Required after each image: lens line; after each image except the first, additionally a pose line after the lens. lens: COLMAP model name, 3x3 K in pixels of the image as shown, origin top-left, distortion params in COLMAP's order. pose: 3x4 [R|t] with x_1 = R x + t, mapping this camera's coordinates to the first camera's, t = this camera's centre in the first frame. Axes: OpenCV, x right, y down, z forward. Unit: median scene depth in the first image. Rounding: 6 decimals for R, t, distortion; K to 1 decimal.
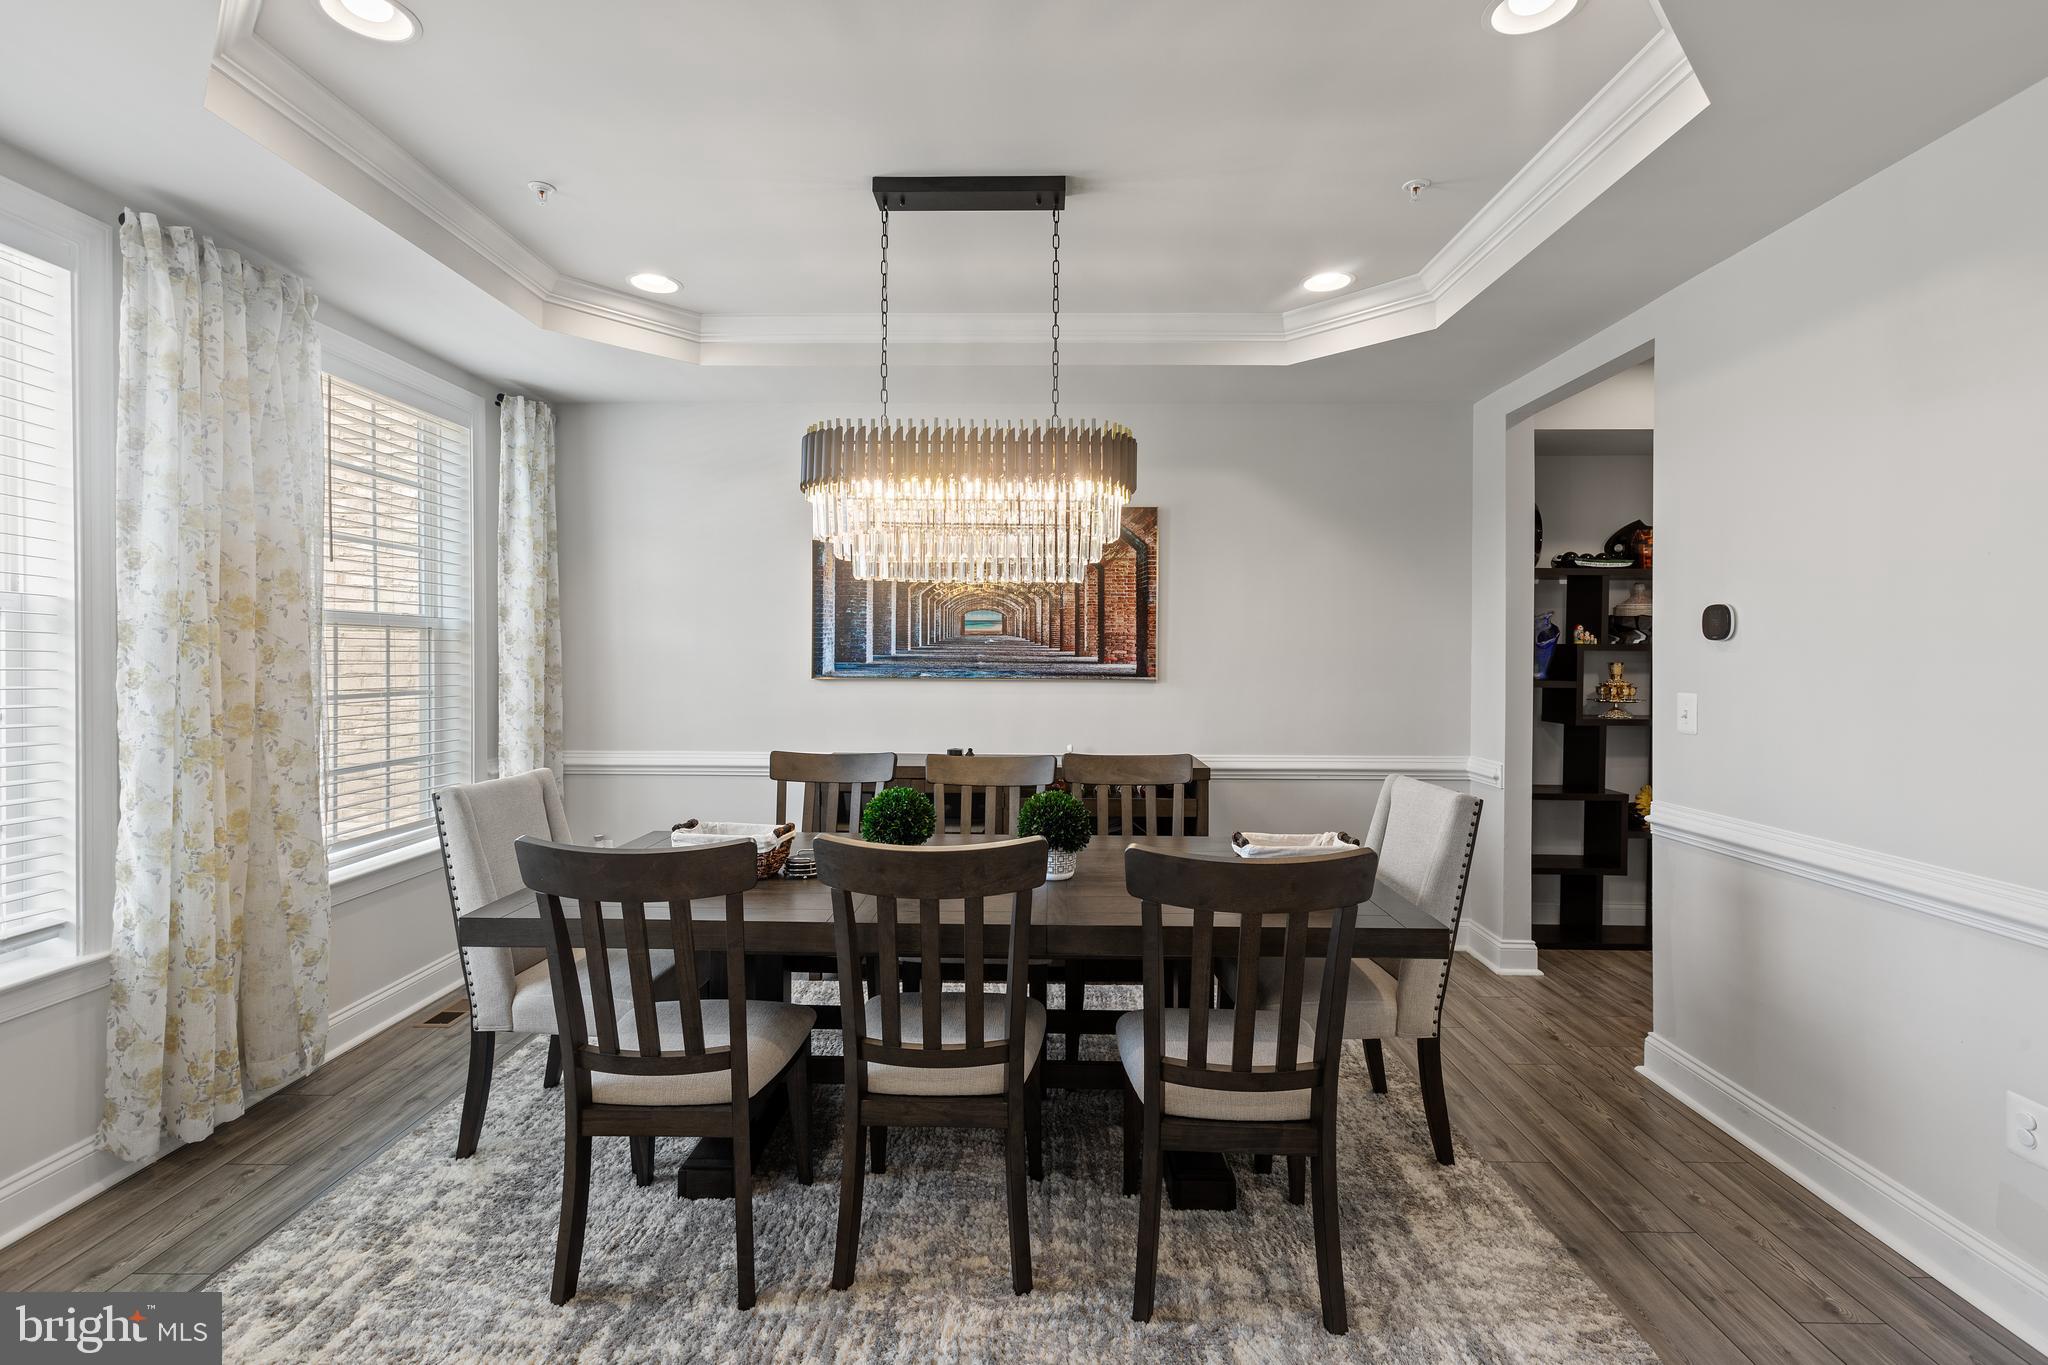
lens RADIAL K [[936.5, 0, 1022.9], [0, 936.5, 662.4], [0, 0, 1]] dist [0.002547, -0.000172]
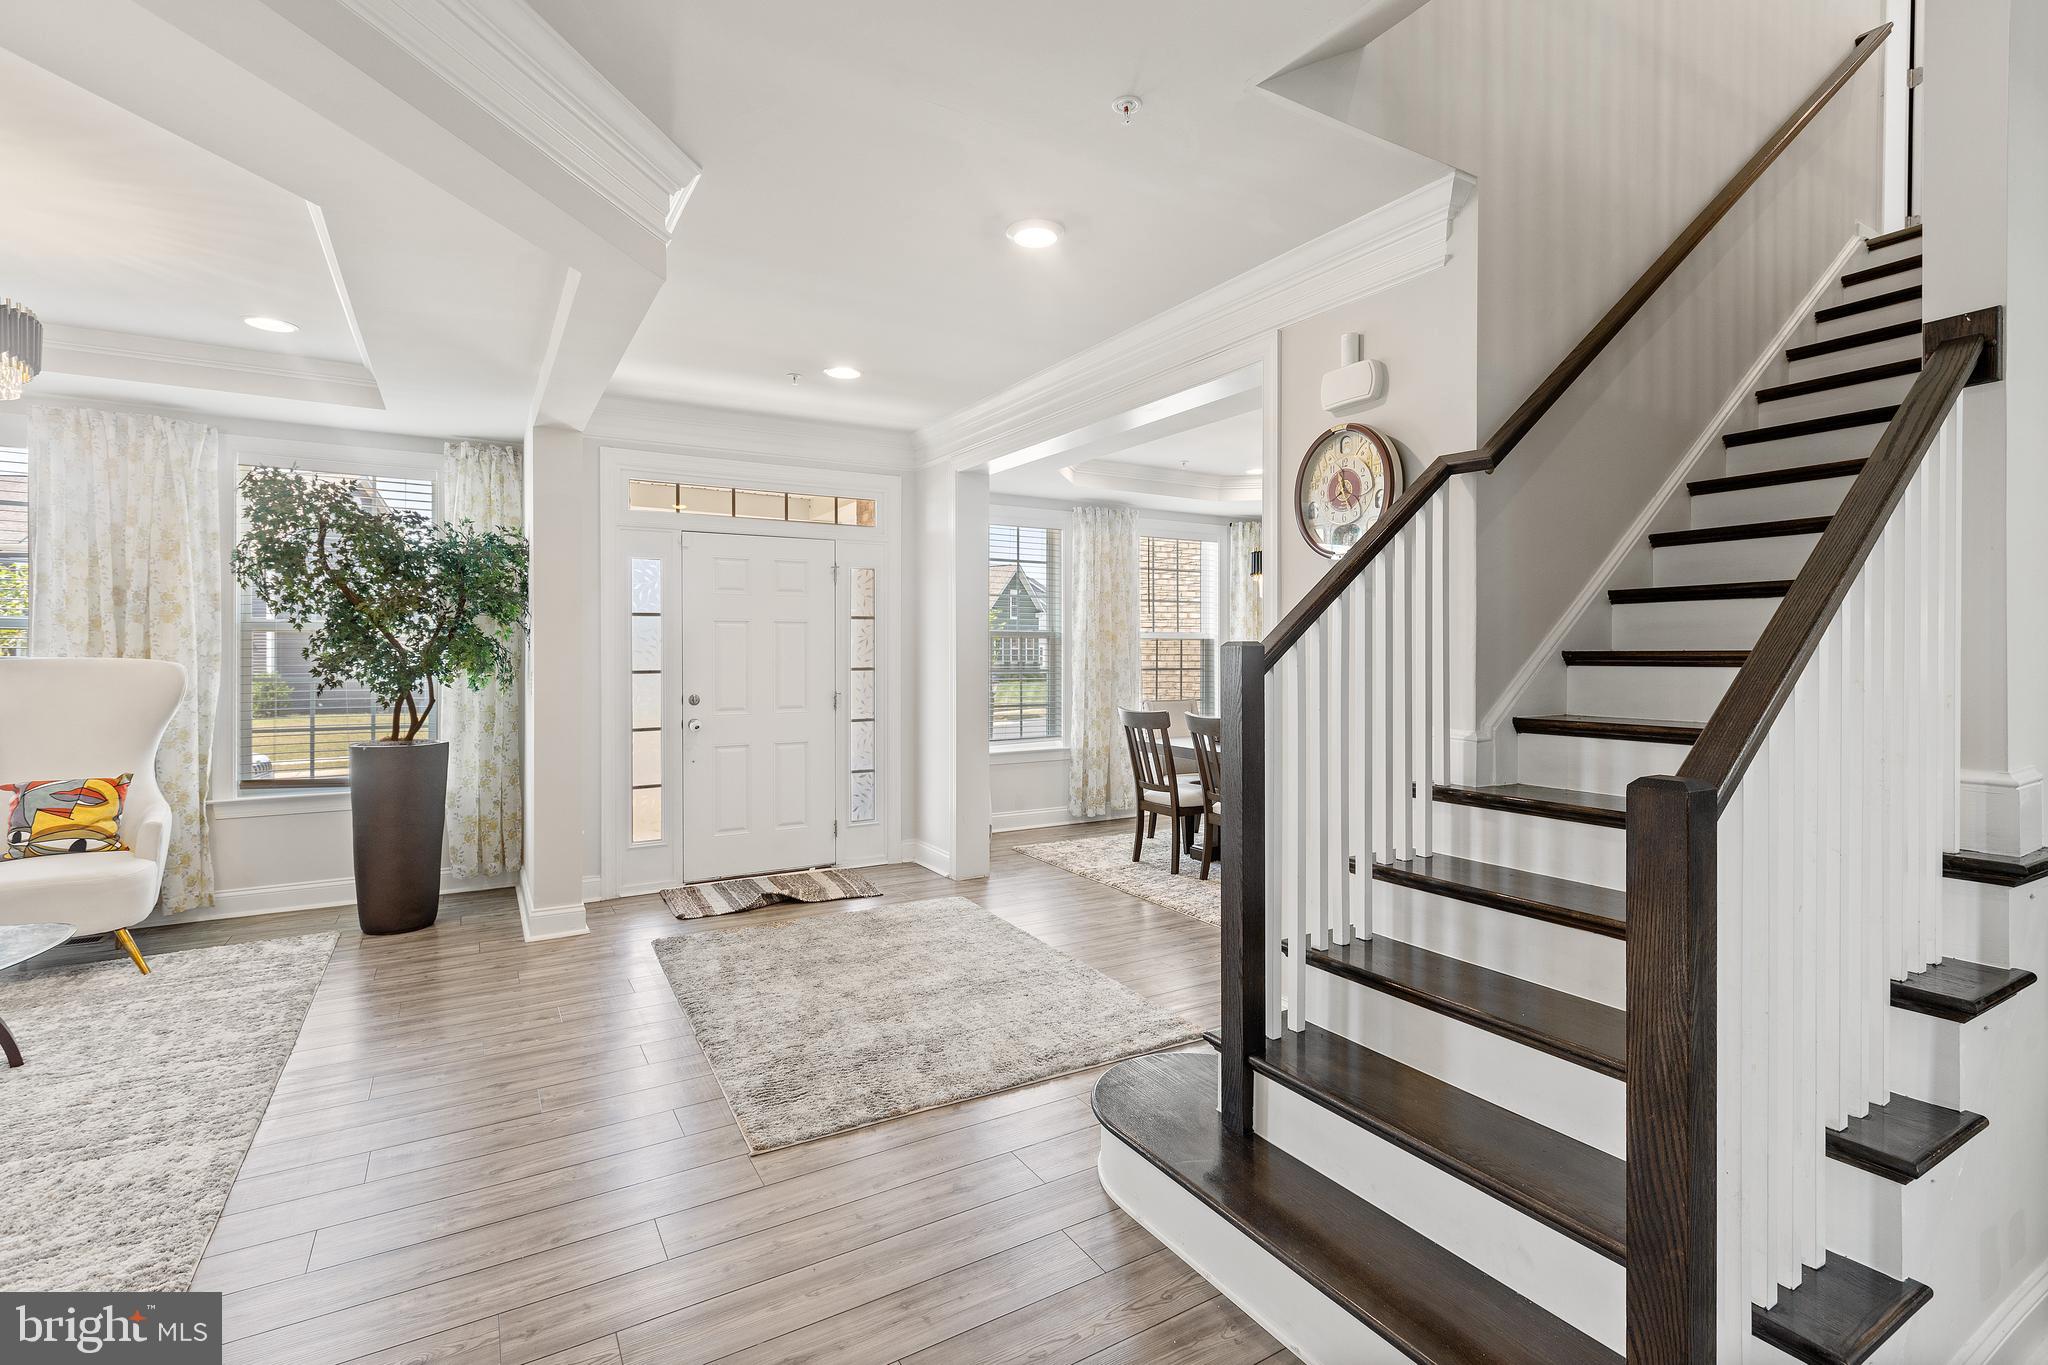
lens RADIAL K [[936.5, 0, 1022.9], [0, 936.5, 662.4], [0, 0, 1]] dist [0.002547, -0.000172]
pose [[0.528591, 0.010873, -0.848807, 1.488802], [-0.009039, 0.999933, 0.007180, 0.007875], [0.848829, 0.003877, 0.528654, -0.729349]]
